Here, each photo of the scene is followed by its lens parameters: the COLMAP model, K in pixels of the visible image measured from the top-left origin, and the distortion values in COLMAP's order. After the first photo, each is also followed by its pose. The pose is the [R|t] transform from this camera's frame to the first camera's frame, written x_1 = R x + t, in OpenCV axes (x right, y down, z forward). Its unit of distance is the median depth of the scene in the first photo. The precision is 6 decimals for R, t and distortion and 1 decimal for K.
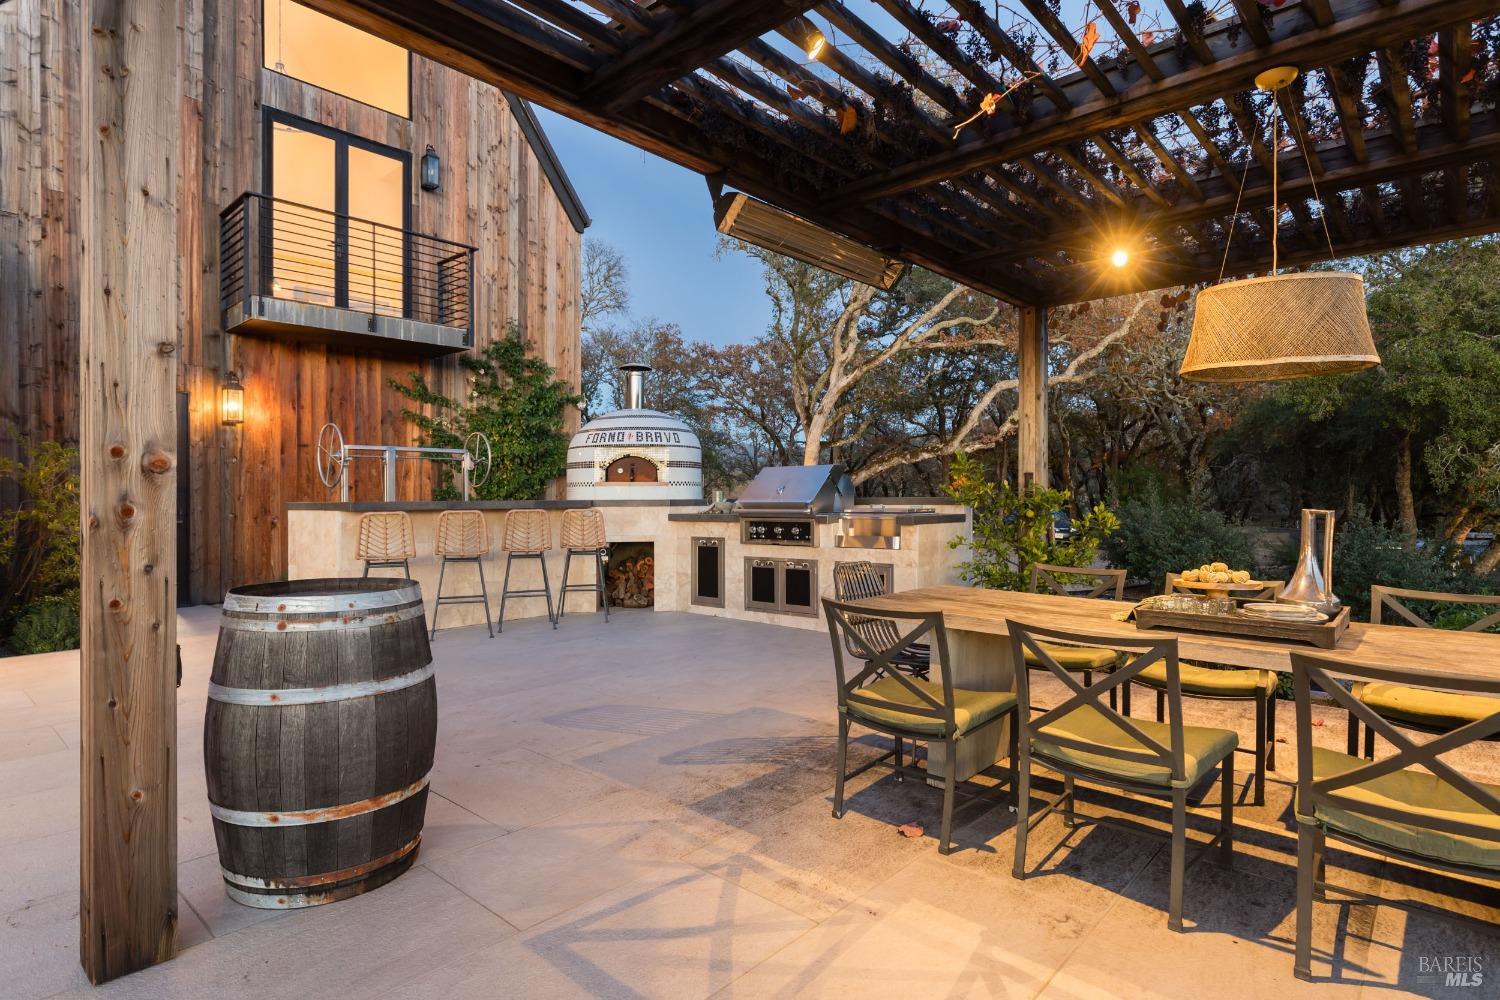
lens RADIAL K [[770.8, 0, 754.3], [0, 770.8, 498.0], [0, 0, 1]] dist [-0.006700, 0.002271]
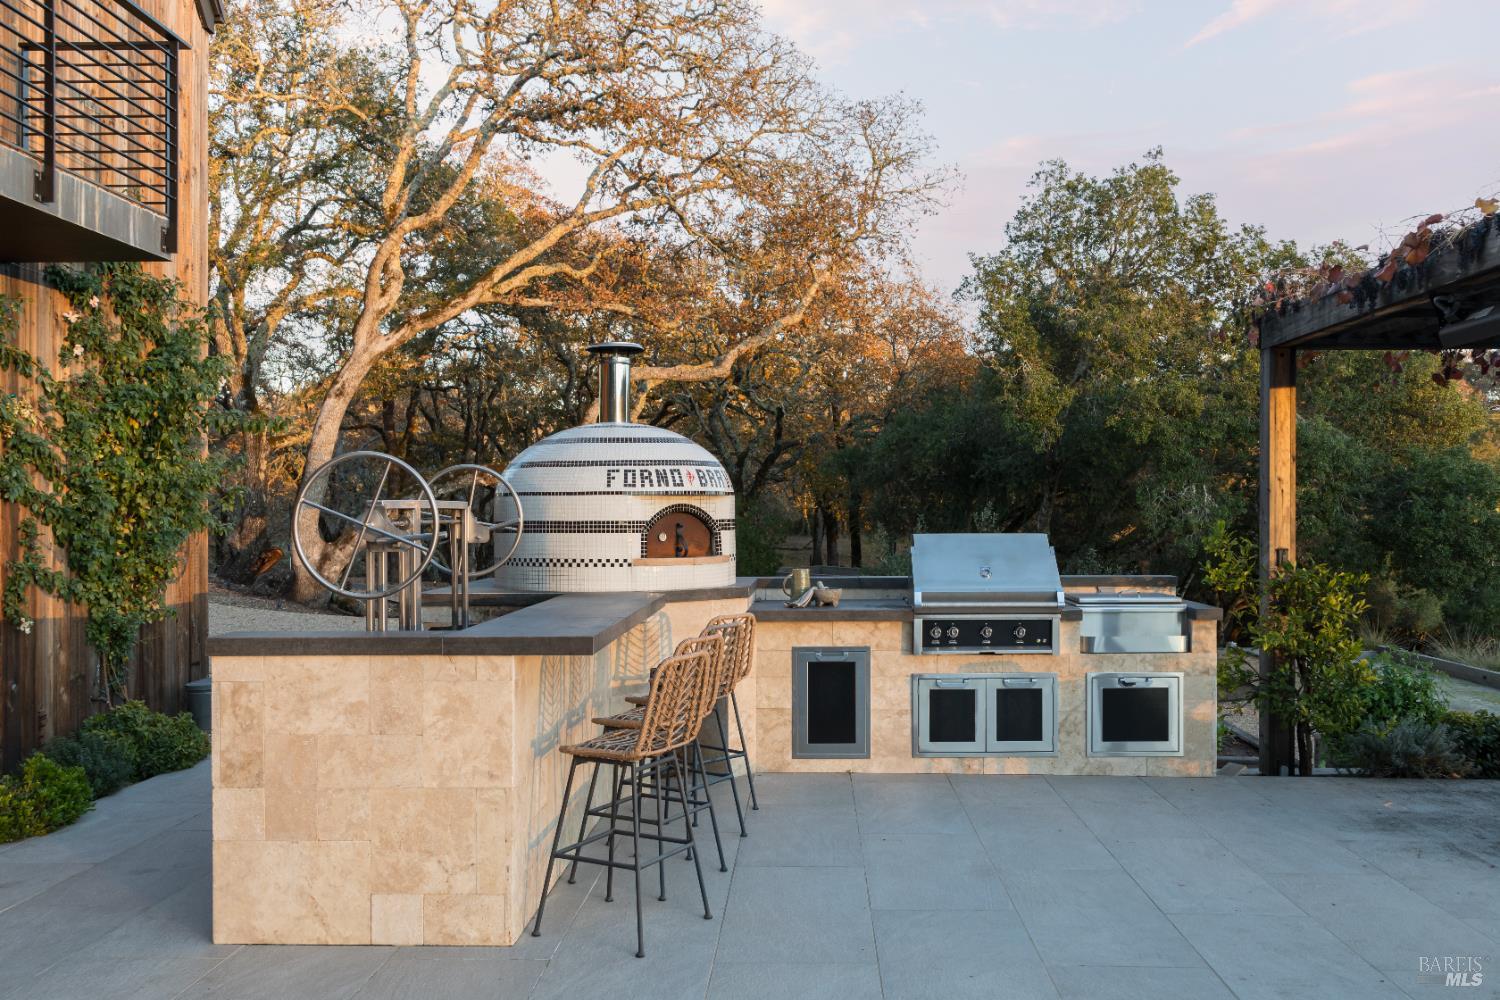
lens RADIAL K [[1219.1, 0, 758.1], [0, 1219.1, 506.0], [0, 0, 1]] dist [-0.005138, -0.003906]
pose [[0.763872, 0.006312, 0.645337, -0.667524], [-0.000272, 0.999955, -0.009459, -0.048191], [-0.645368, 0.007050, 0.763839, 0.260757]]
